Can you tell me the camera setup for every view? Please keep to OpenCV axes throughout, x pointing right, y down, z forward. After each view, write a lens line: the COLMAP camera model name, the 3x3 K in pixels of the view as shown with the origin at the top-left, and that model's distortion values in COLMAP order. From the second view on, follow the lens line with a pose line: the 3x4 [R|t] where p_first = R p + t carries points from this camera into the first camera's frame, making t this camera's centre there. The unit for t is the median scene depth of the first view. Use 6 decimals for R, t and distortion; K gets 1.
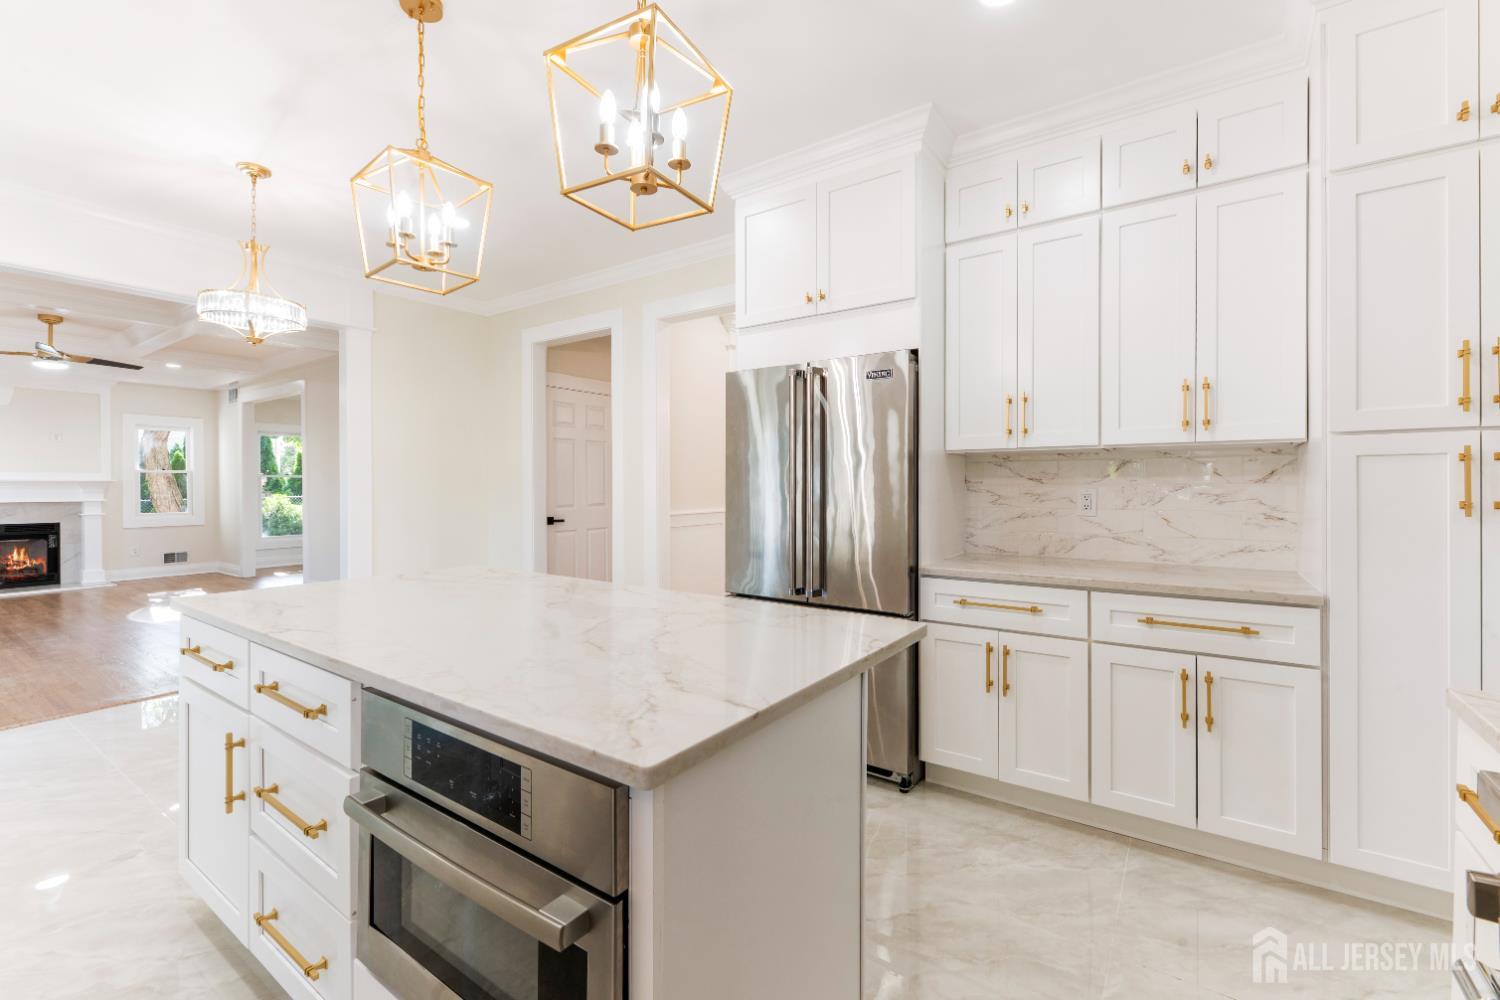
lens RADIAL K [[640.3, 0, 749.9], [0, 640.3, 496.9], [0, 0, 1]] dist [0.003950, -0.000213]
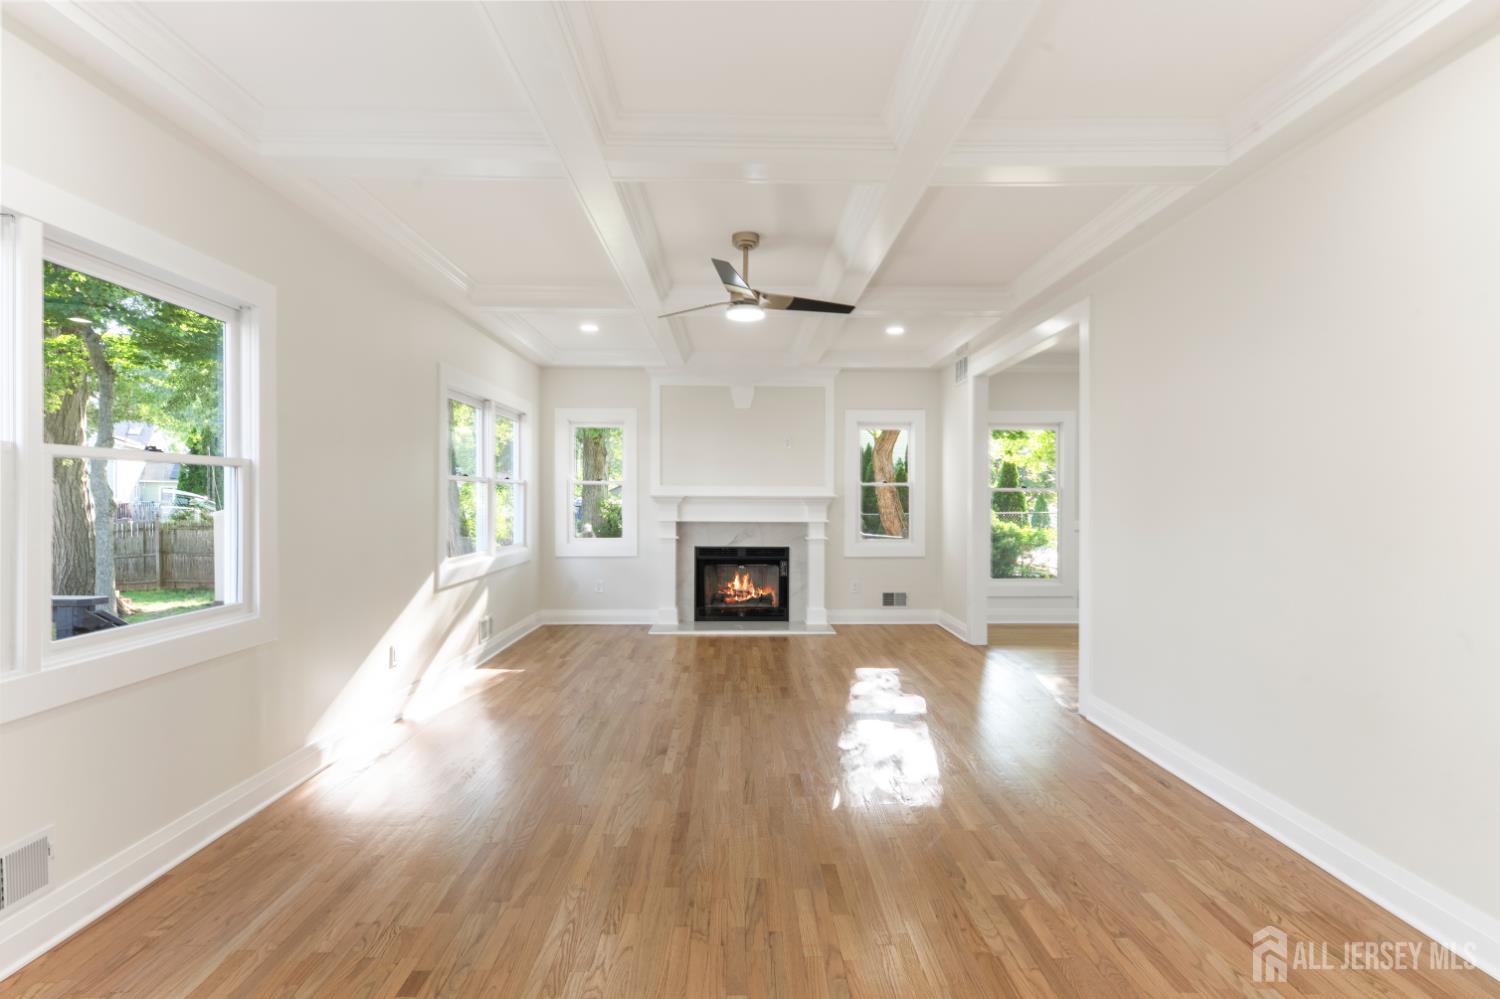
lens RADIAL K [[715.0, 0, 750.0], [0, 715.0, 499.5], [0, 0, 1]] dist [-0.051735, 0.000089]
pose [[0.591680, 0.002155, -0.806170, -0.361095], [-0.015103, 0.999851, -0.008411, -0.011864], [0.806032, 0.017152, 0.591624, 0.411876]]
